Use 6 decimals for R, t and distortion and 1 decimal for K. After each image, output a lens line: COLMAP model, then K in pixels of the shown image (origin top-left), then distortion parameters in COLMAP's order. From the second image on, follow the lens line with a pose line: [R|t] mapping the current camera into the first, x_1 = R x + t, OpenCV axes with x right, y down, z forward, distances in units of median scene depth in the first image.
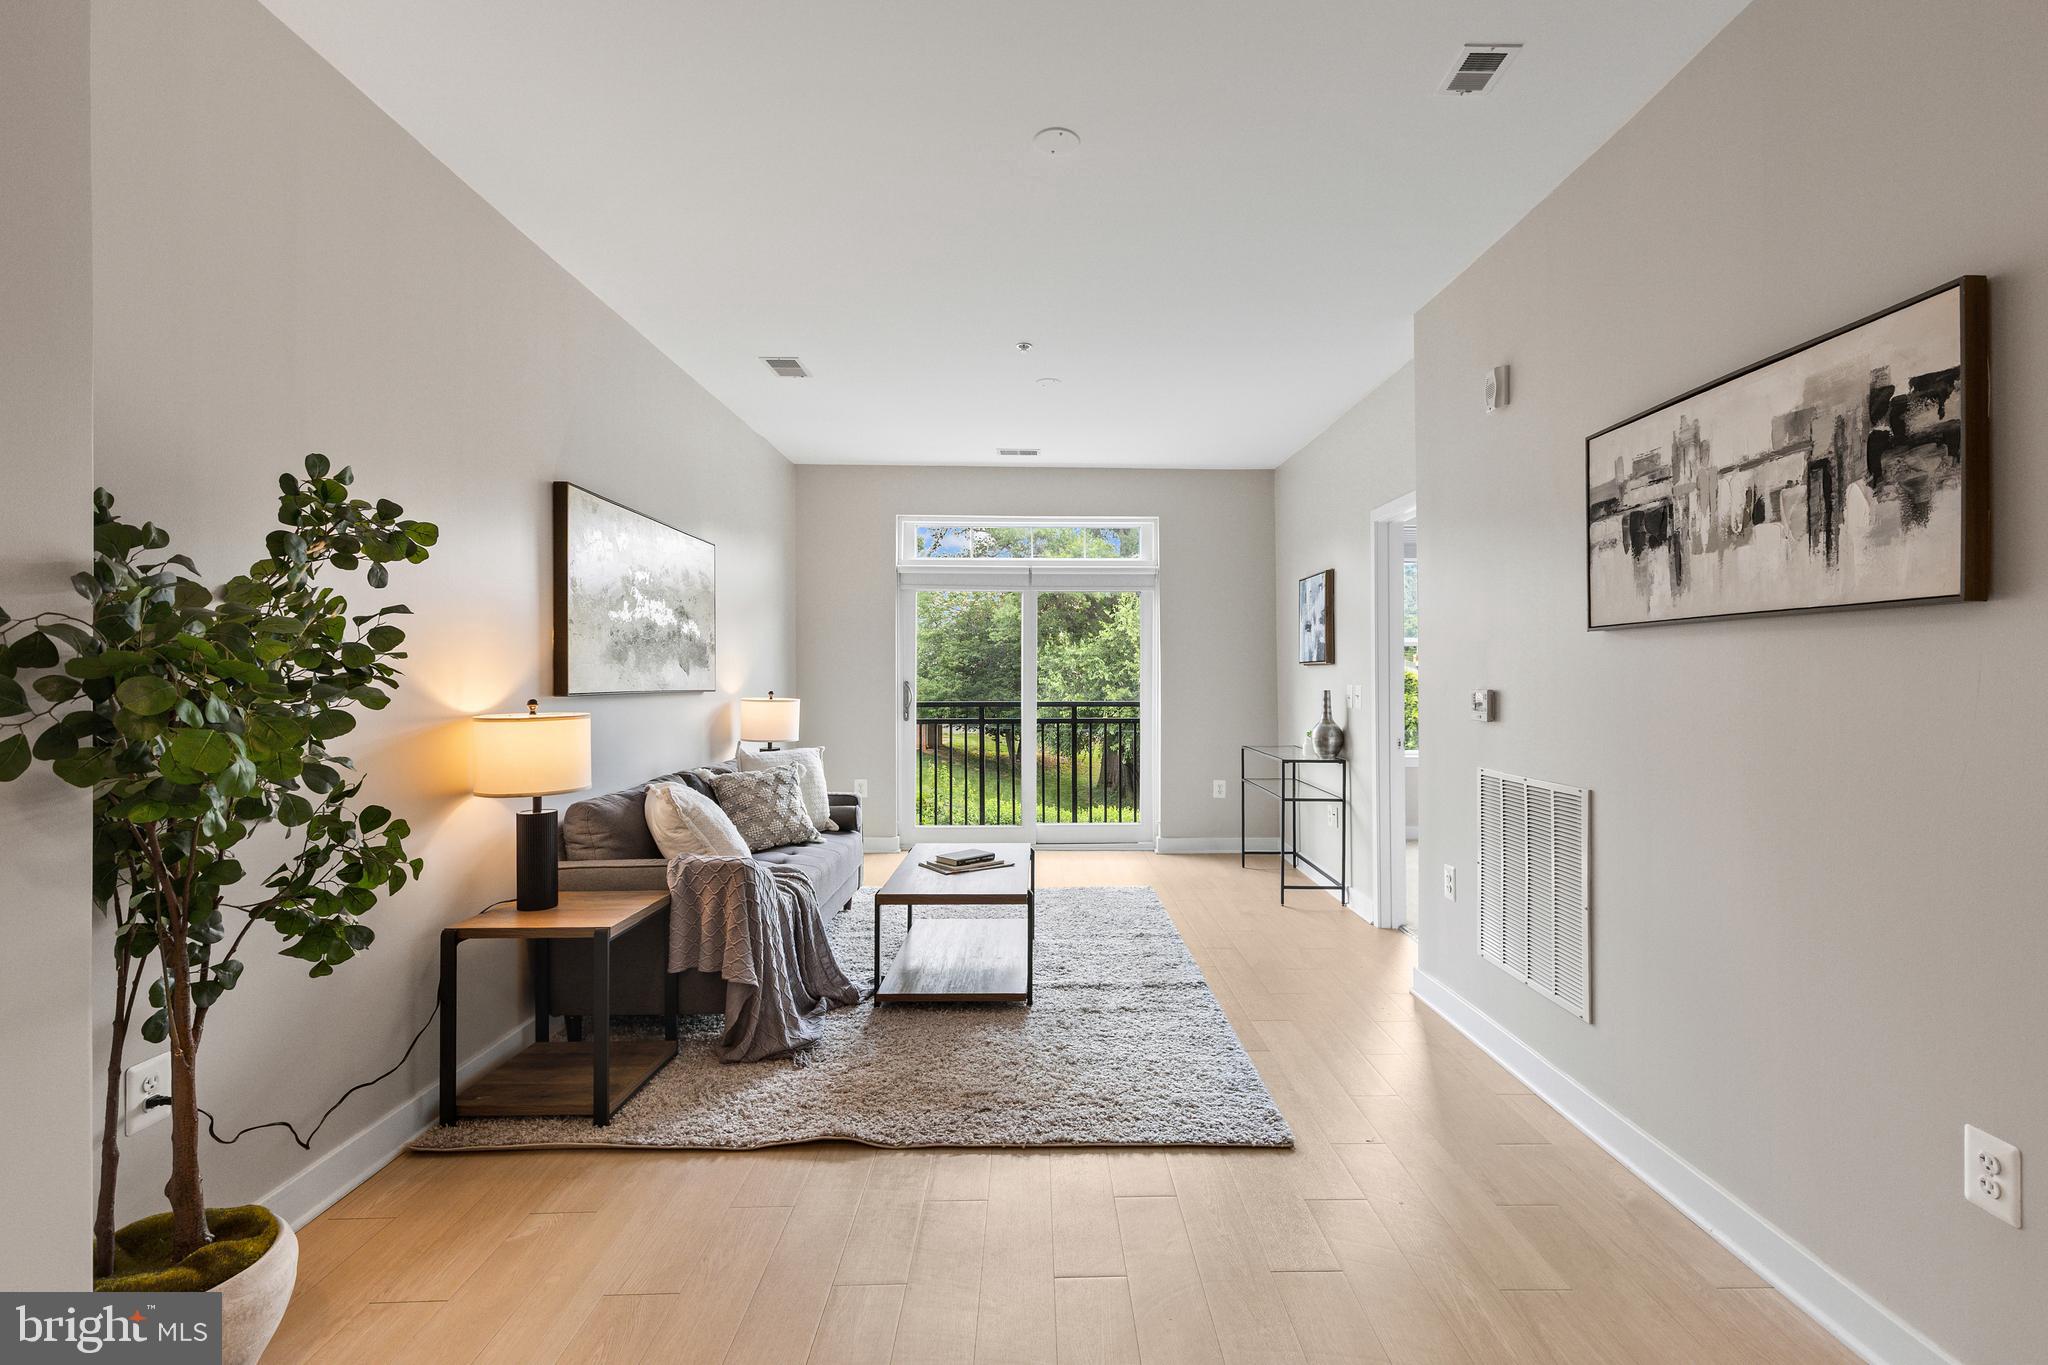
lens RADIAL K [[934.5, 0, 1045.3], [0, 934.5, 678.3], [0, 0, 1]] dist [0.000751, -0.000270]
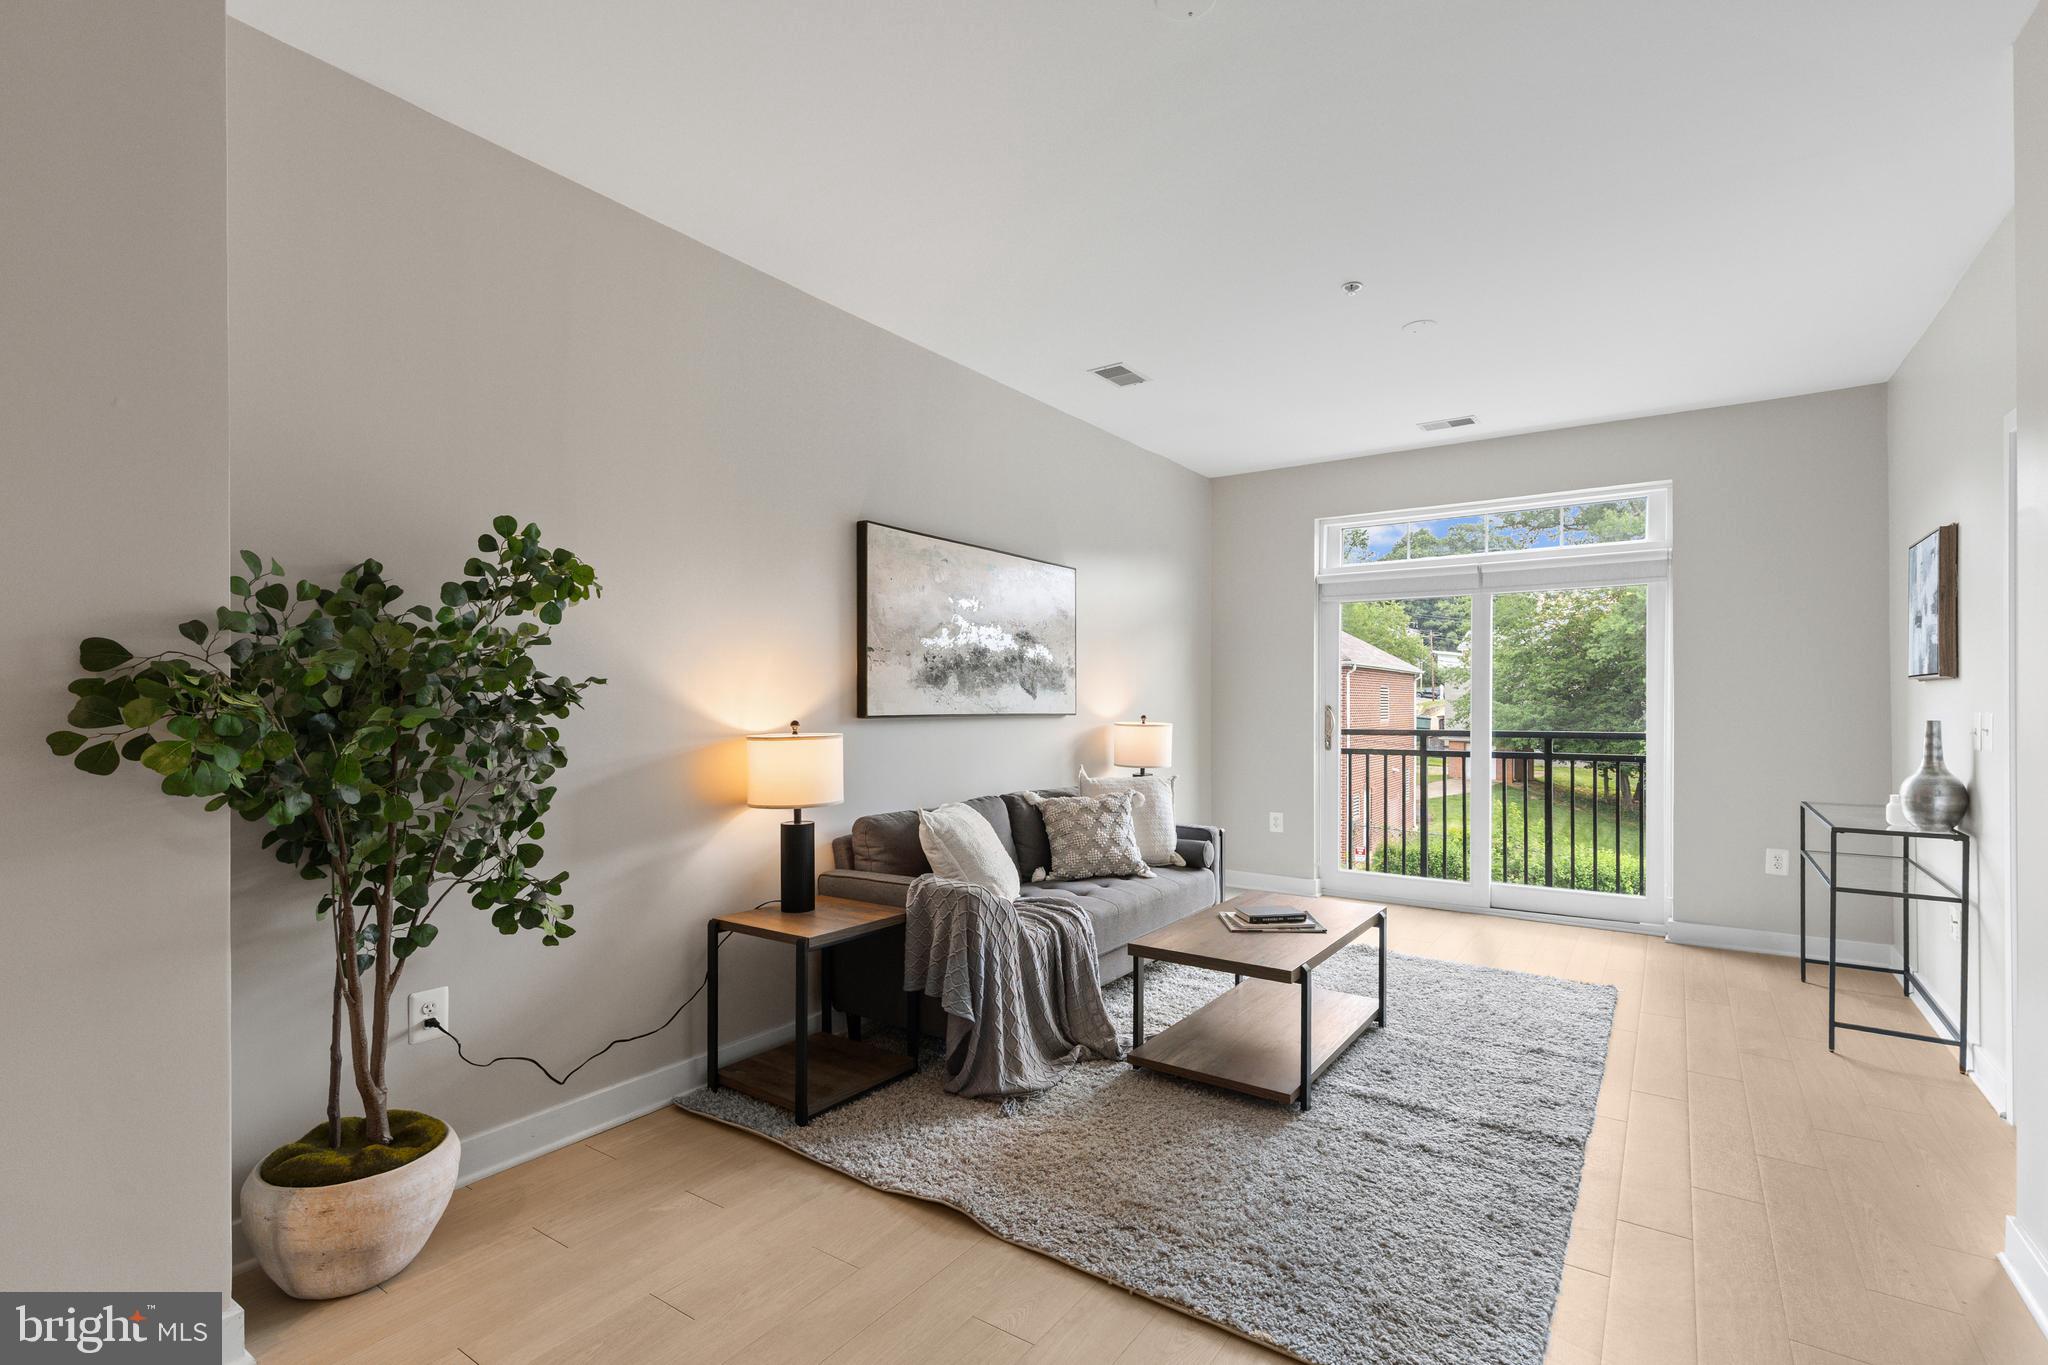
lens RADIAL K [[931.7, 0, 1029.0], [0, 931.7, 708.9], [0, 0, 1]] dist [0.004889, 0.000011]
pose [[0.814404, 0.003540, -0.580287, 0.298390], [0.000060, 0.999981, 0.006184, 0.001978], [0.580298, -0.005071, 0.814388, 0.254177]]
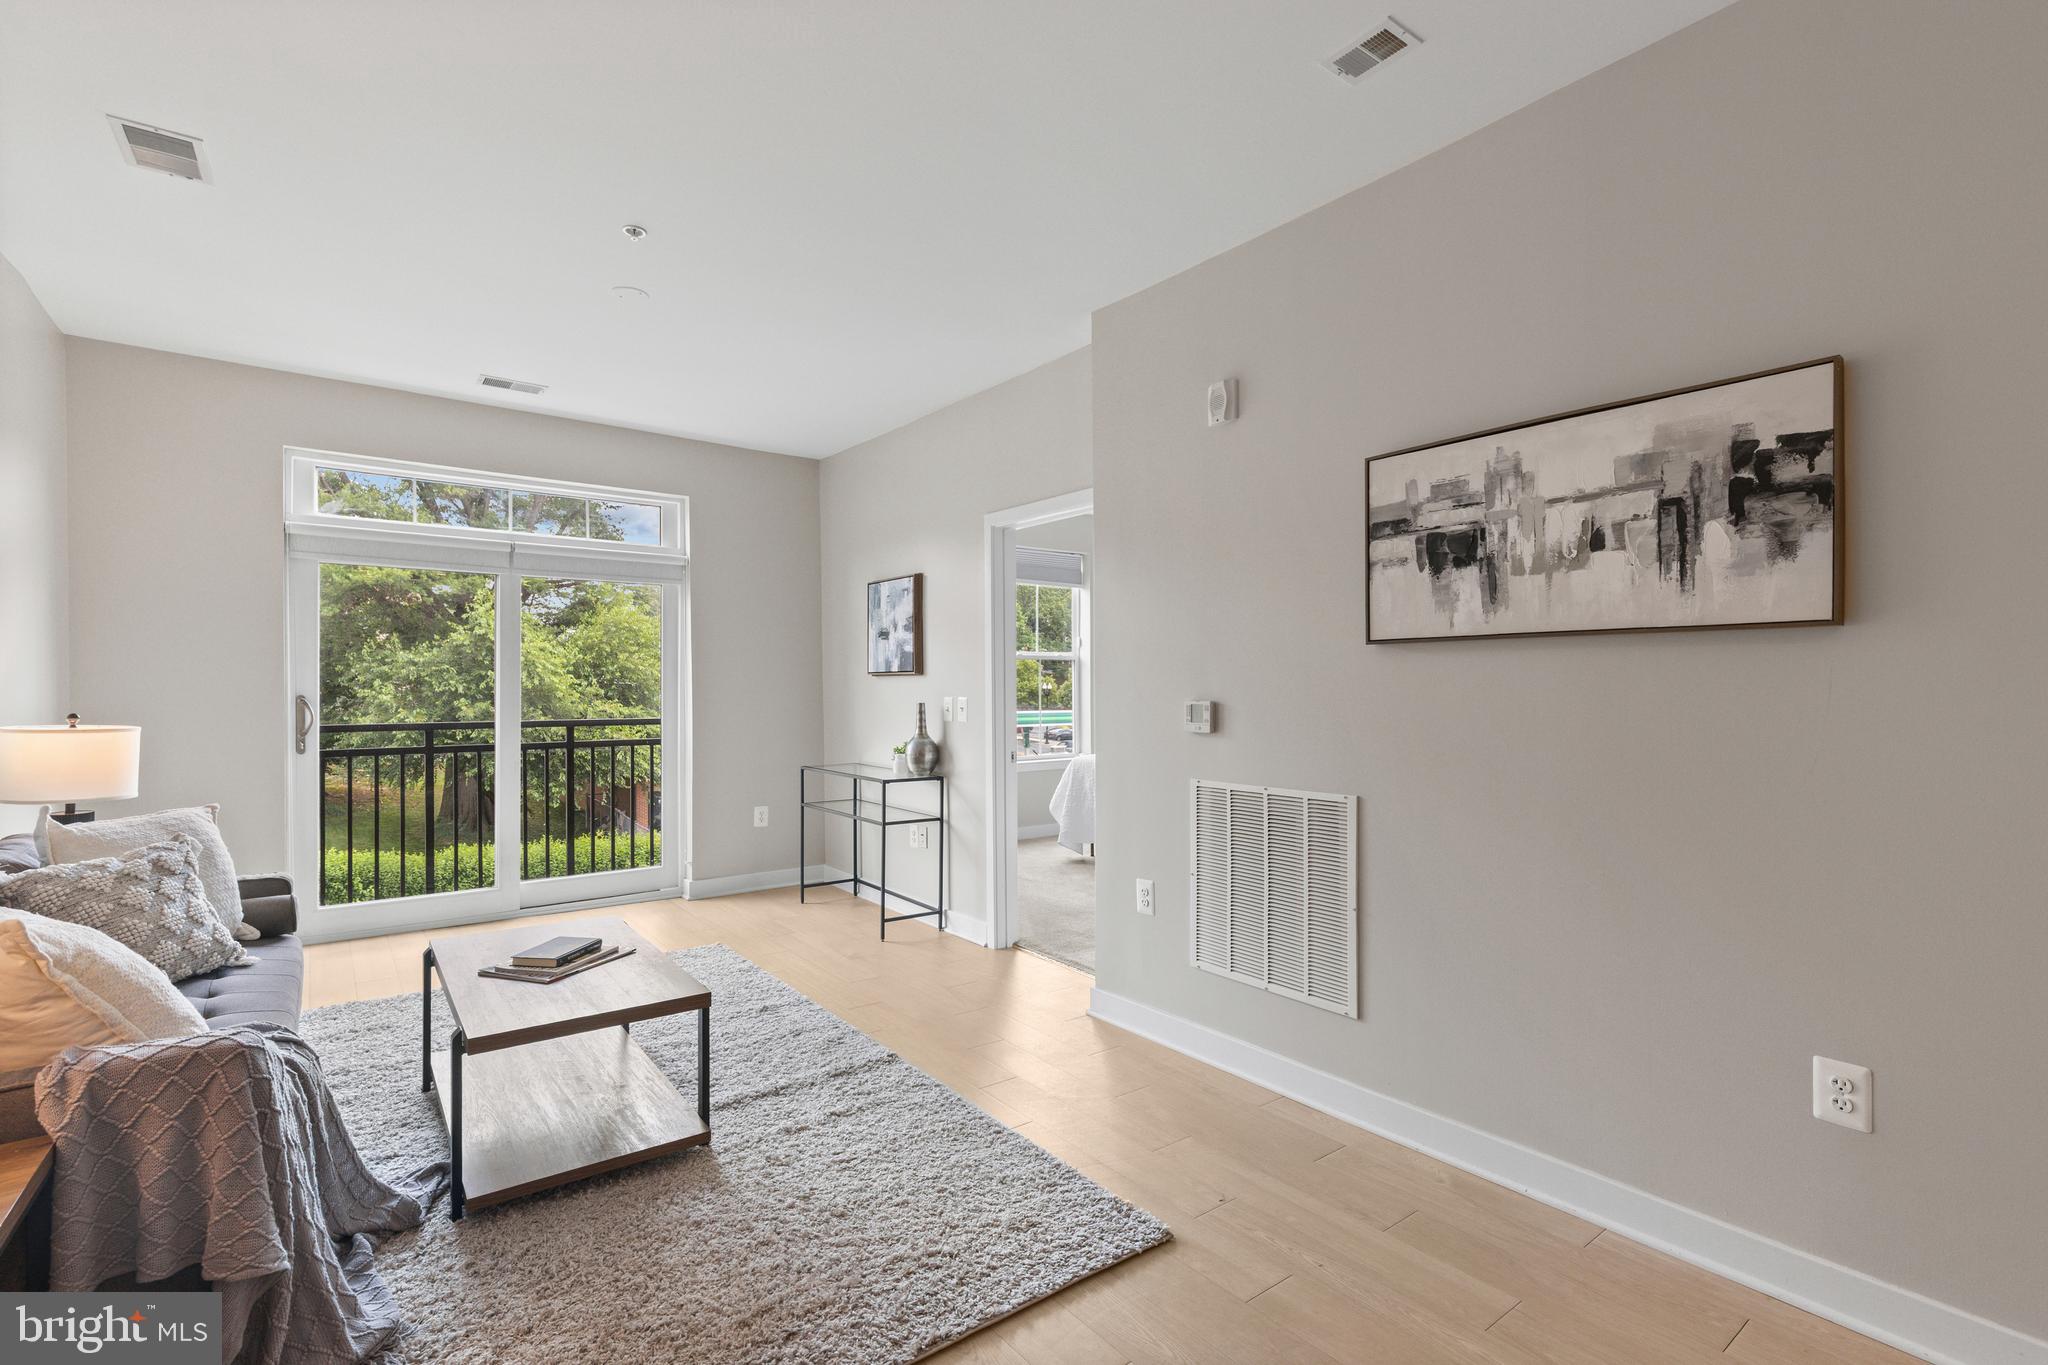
lens RADIAL K [[934.8, 0, 1028.4], [0, 934.8, 693.5], [0, 0, 1]] dist [0.004765, -0.000073]
pose [[0.804473, -0.003842, 0.593976, -0.286959], [0.001563, 0.999989, 0.004352, -0.000587], [-0.593987, -0.002573, 0.804471, 0.321270]]
